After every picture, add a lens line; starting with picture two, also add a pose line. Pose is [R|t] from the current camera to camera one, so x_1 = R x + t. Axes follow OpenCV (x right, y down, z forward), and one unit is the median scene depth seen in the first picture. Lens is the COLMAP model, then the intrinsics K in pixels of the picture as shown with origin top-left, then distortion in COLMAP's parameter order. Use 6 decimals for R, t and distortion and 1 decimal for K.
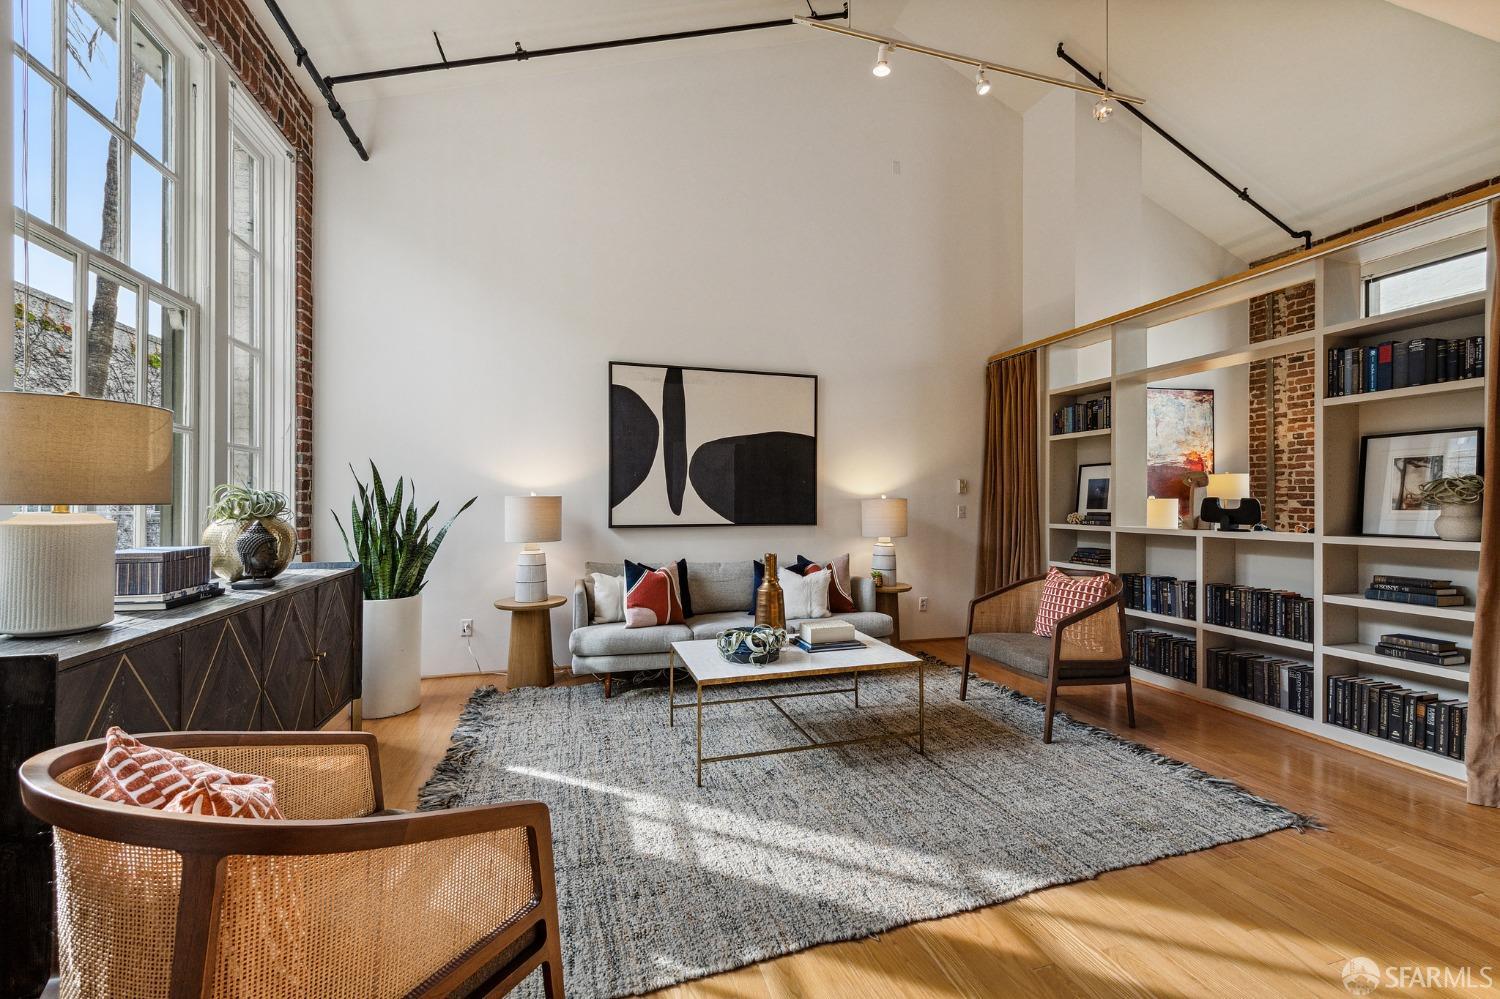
lens RADIAL K [[592.0, 0, 753.0], [0, 592.0, 499.3], [0, 0, 1]] dist [0.011672, -0.000287]
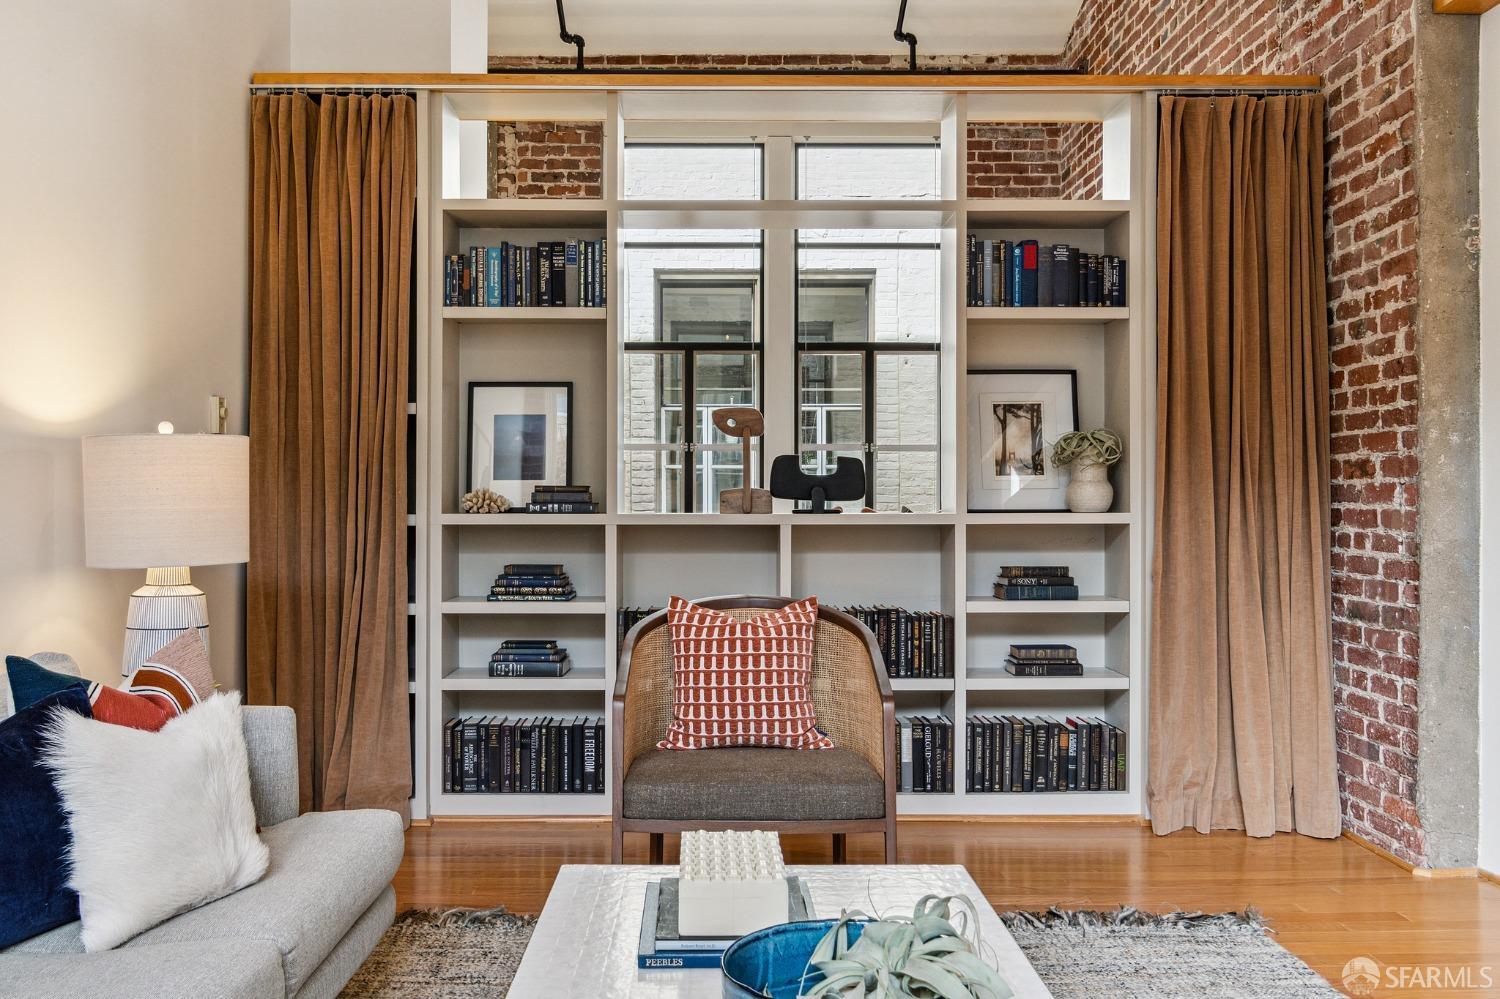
lens RADIAL K [[1242.0, 0, 750.0], [0, 1242.0, 499.5], [0, 0, 1]] dist [-0.006477, -0.003822]
pose [[0.295373, -0.001330, 0.955381, -0.318970], [-0.003129, 0.999992, 0.002359, 0.031624], [-0.955377, -0.003686, 0.295367, 0.602830]]
